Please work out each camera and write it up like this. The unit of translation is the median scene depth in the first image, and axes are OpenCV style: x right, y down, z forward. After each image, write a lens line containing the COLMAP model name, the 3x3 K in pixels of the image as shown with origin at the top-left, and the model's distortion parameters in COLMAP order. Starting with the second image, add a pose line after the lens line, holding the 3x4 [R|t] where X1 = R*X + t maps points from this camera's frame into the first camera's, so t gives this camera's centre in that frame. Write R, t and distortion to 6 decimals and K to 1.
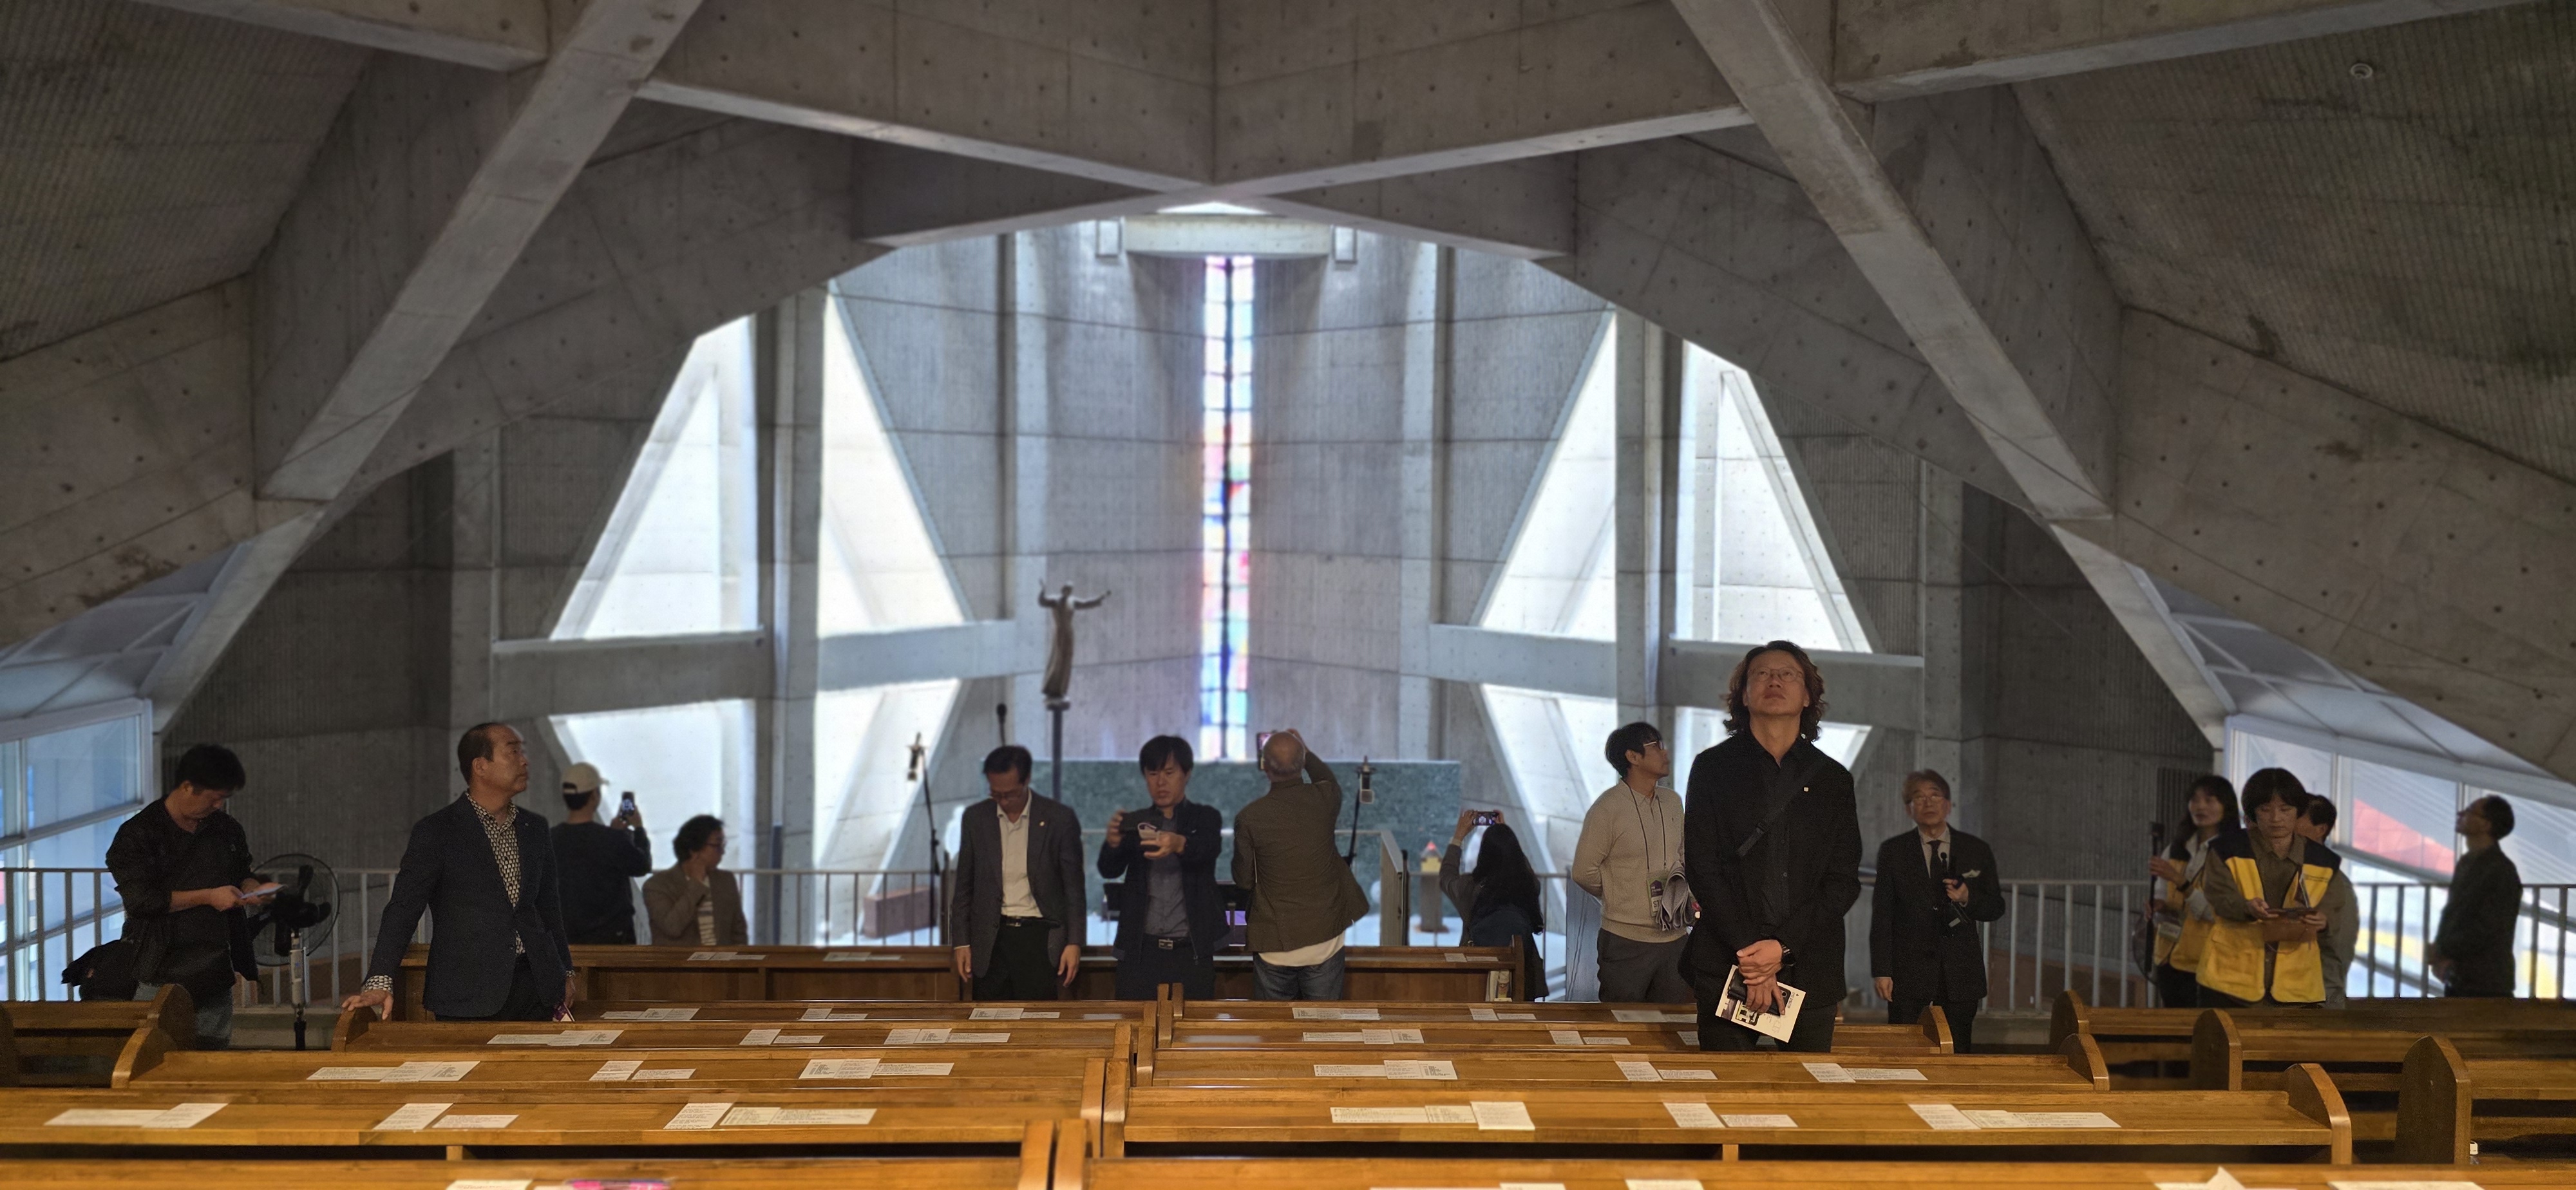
lens RADIAL K [[1721.9, 0, 1305.1], [0, 1721.9, 576.2], [0, 0, 1]] dist [0.107470, -0.132561]
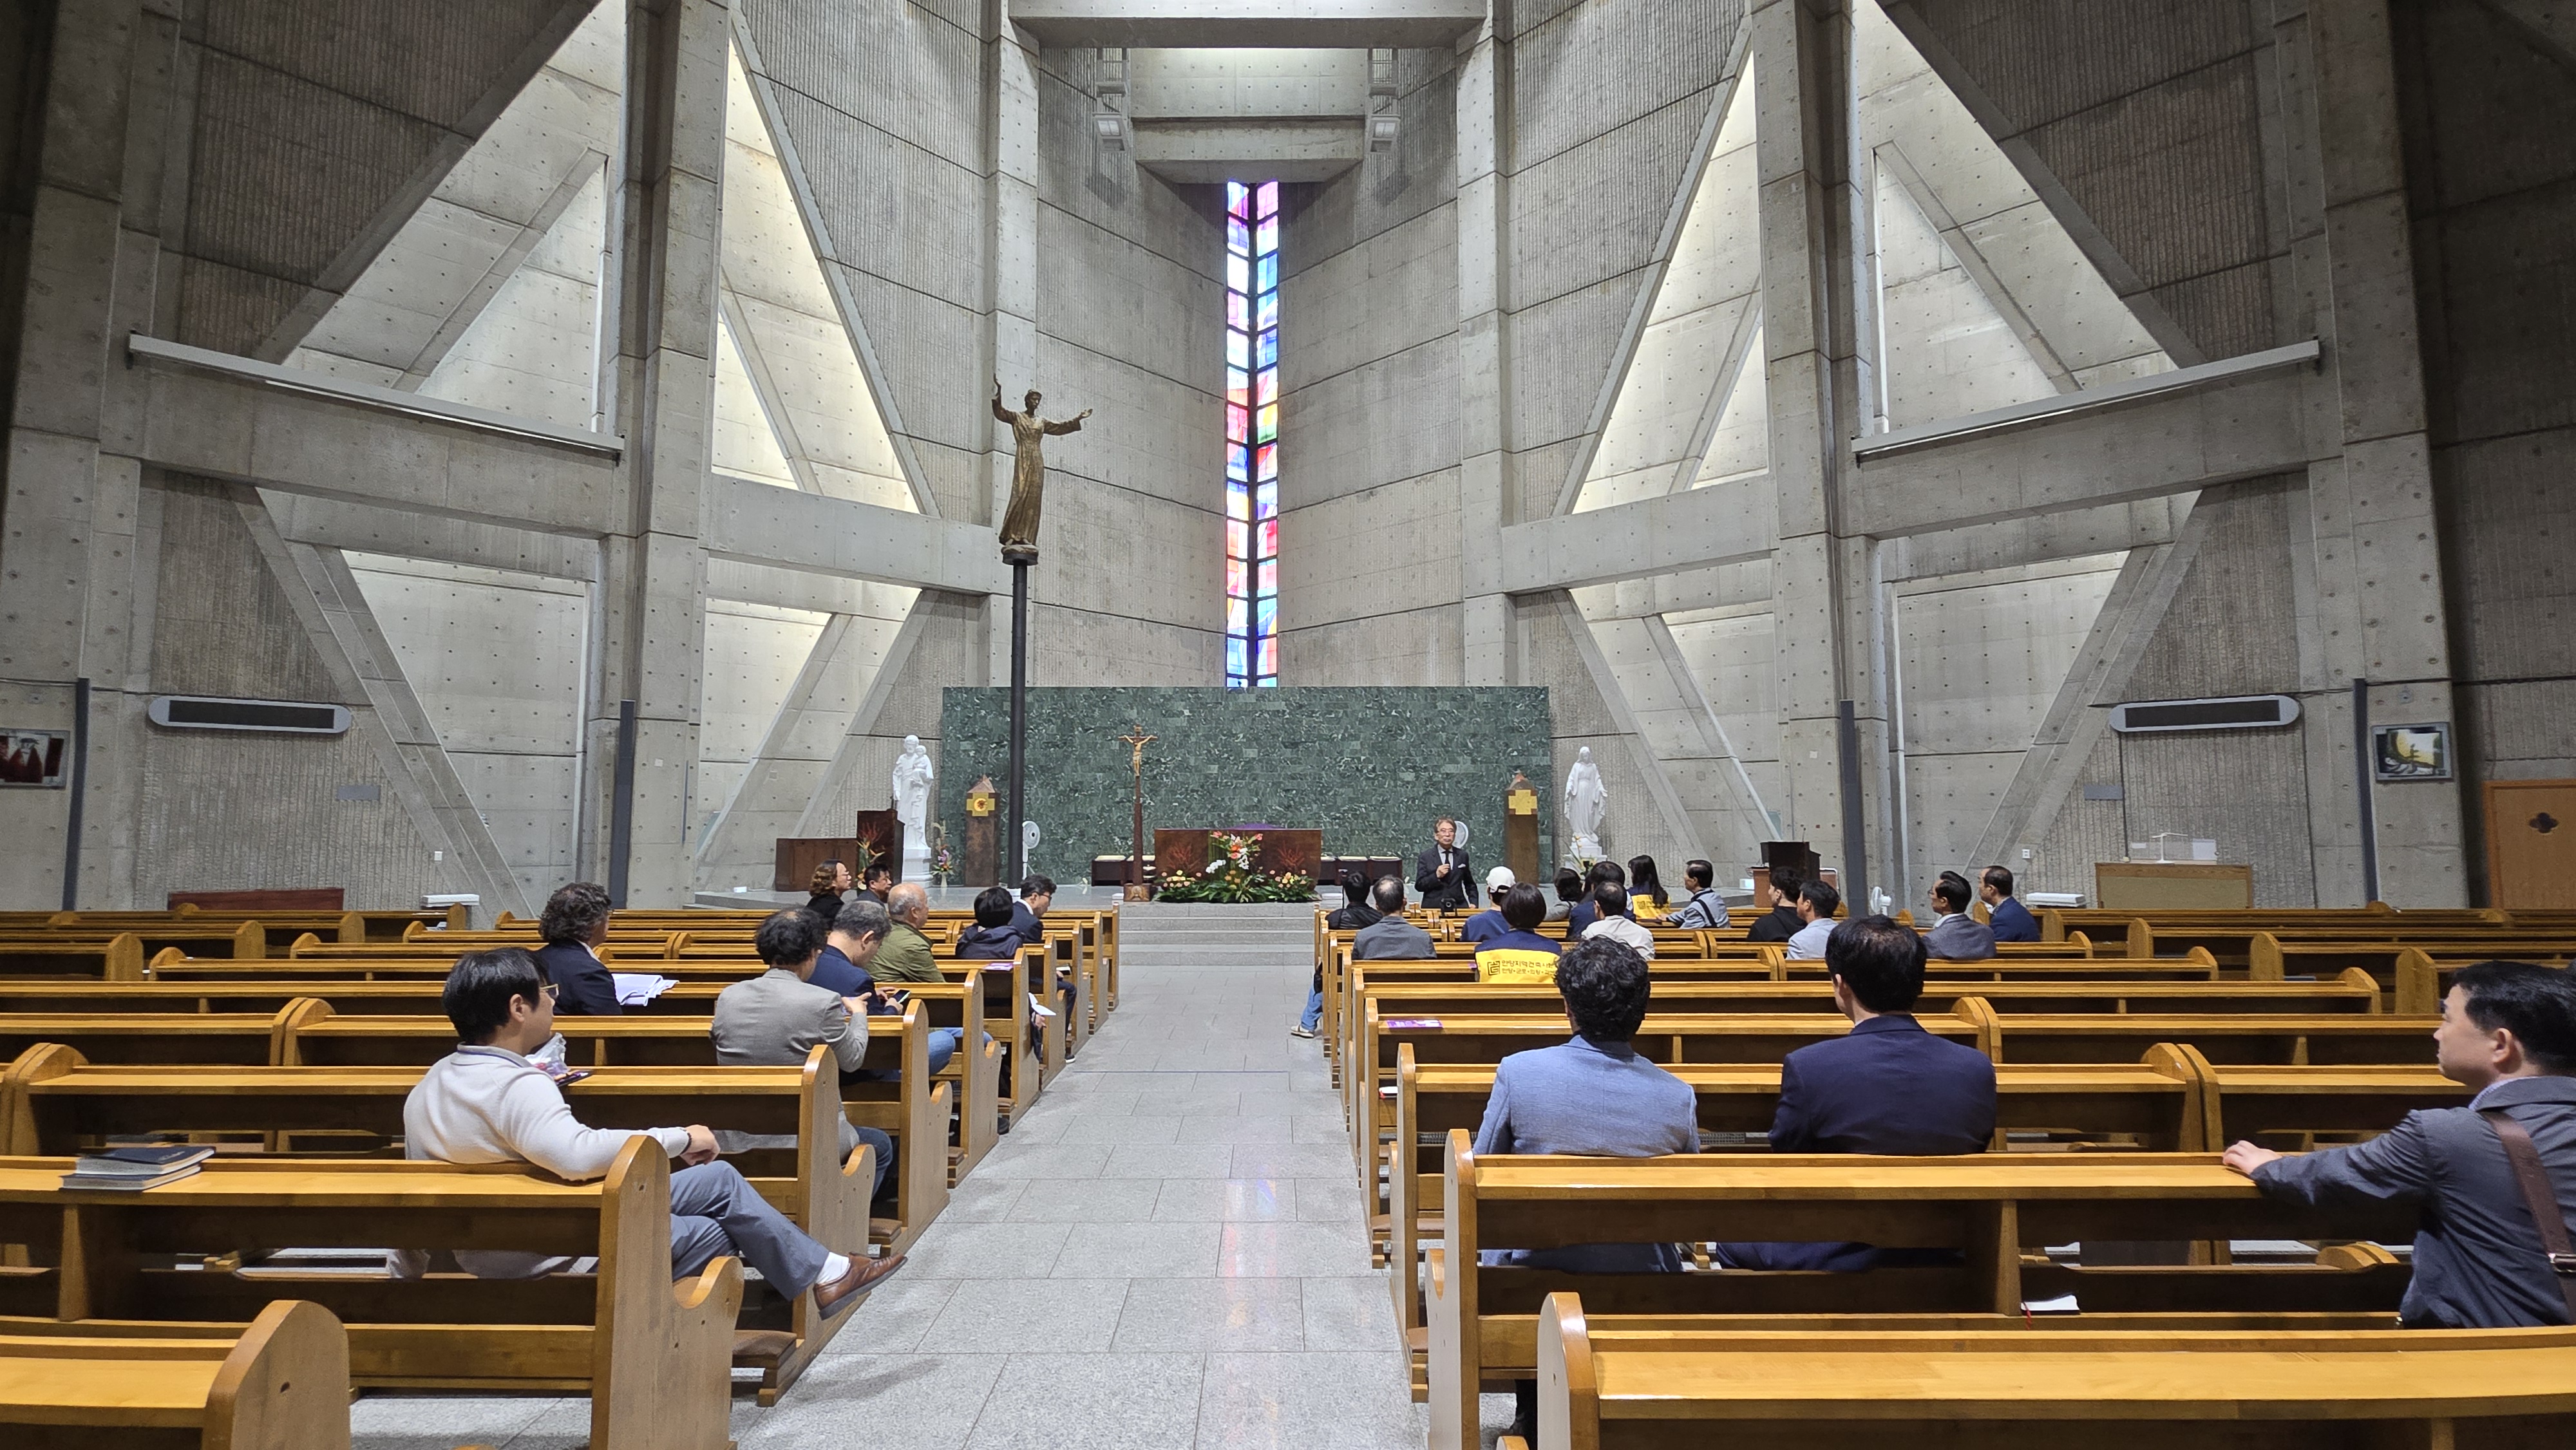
lens RADIAL K [[1172.1, 0, 1288.0], [0, 1172.1, 725.0], [0, 0, 1]] dist [-0.000595, -0.004644]
pose [[0.999478, -0.018199, -0.026704, -0.016495], [0.014503, 0.991064, -0.132593, 0.214243], [0.028878, 0.132137, 0.990811, 0.515415]]
